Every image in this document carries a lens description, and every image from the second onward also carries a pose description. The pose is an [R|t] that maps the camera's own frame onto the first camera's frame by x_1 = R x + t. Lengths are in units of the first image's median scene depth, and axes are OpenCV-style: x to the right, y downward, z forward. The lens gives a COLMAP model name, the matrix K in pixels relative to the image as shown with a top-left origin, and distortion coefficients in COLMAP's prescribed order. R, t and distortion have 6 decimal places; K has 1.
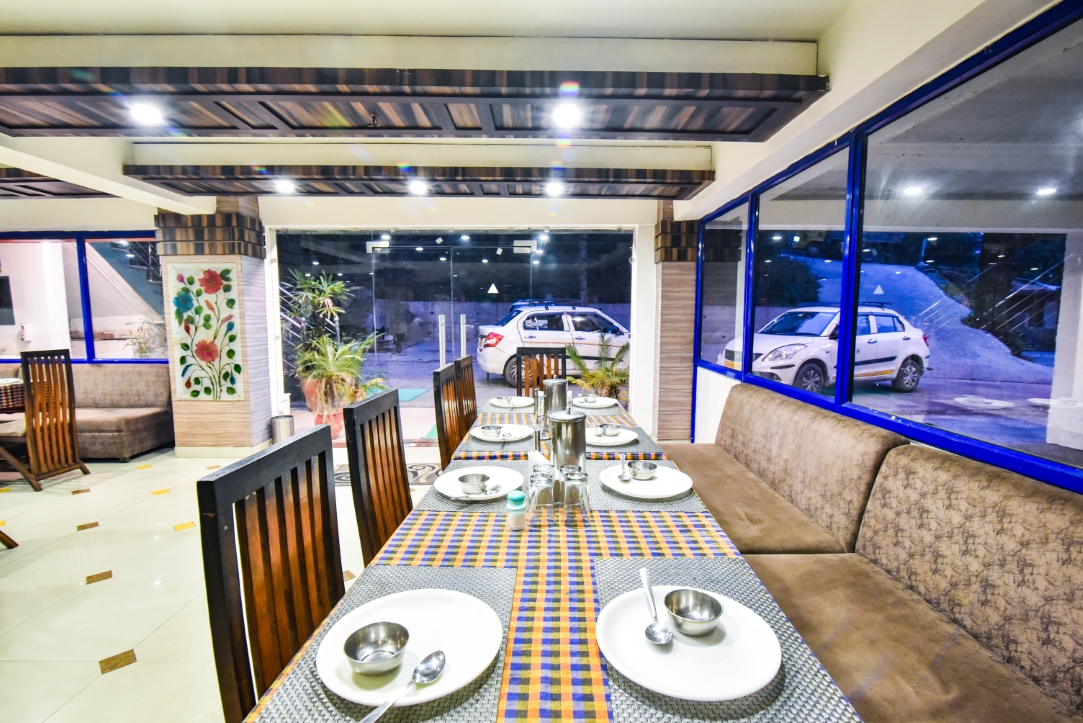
lens RADIAL K [[509.8, 0, 541.5], [0, 509.8, 361.5], [0, 0, 1]] dist [0.000358, 0.000080]
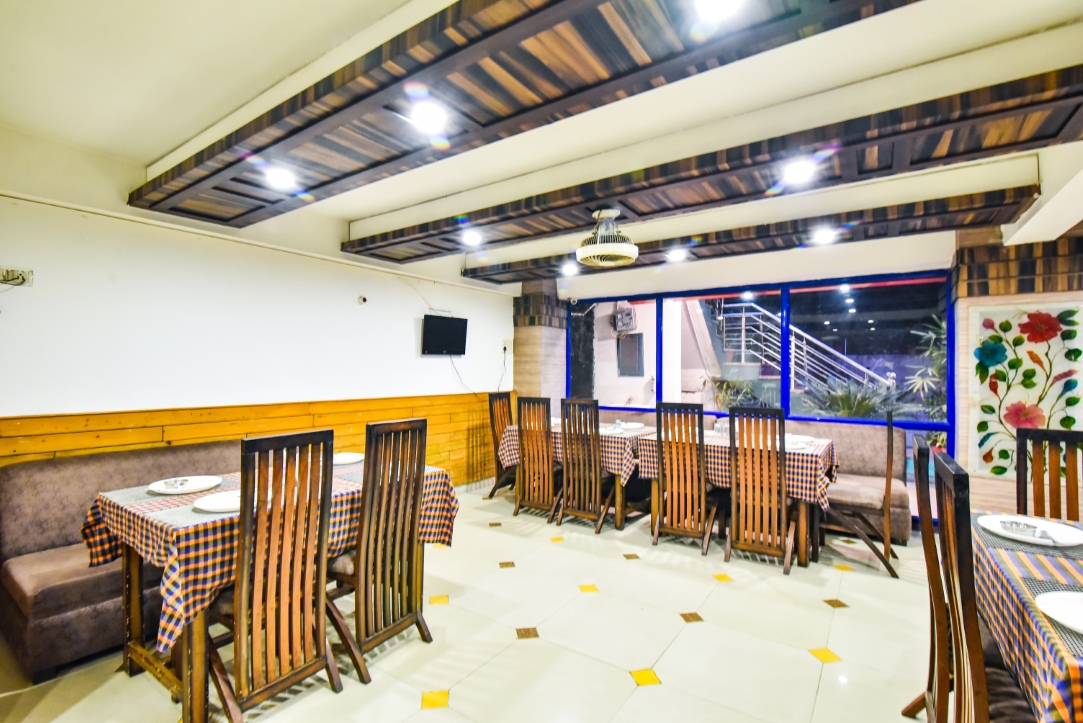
lens RADIAL K [[473.9, 0, 541.5], [0, 473.9, 361.5], [0, 0, 1]] dist [-0.048377, -0.000104]
pose [[0.812773, -0.000502, -0.582581, -0.861171], [-0.064018, 0.993867, -0.090169, 0.004287], [0.579053, 0.110583, 0.807756, 0.025600]]
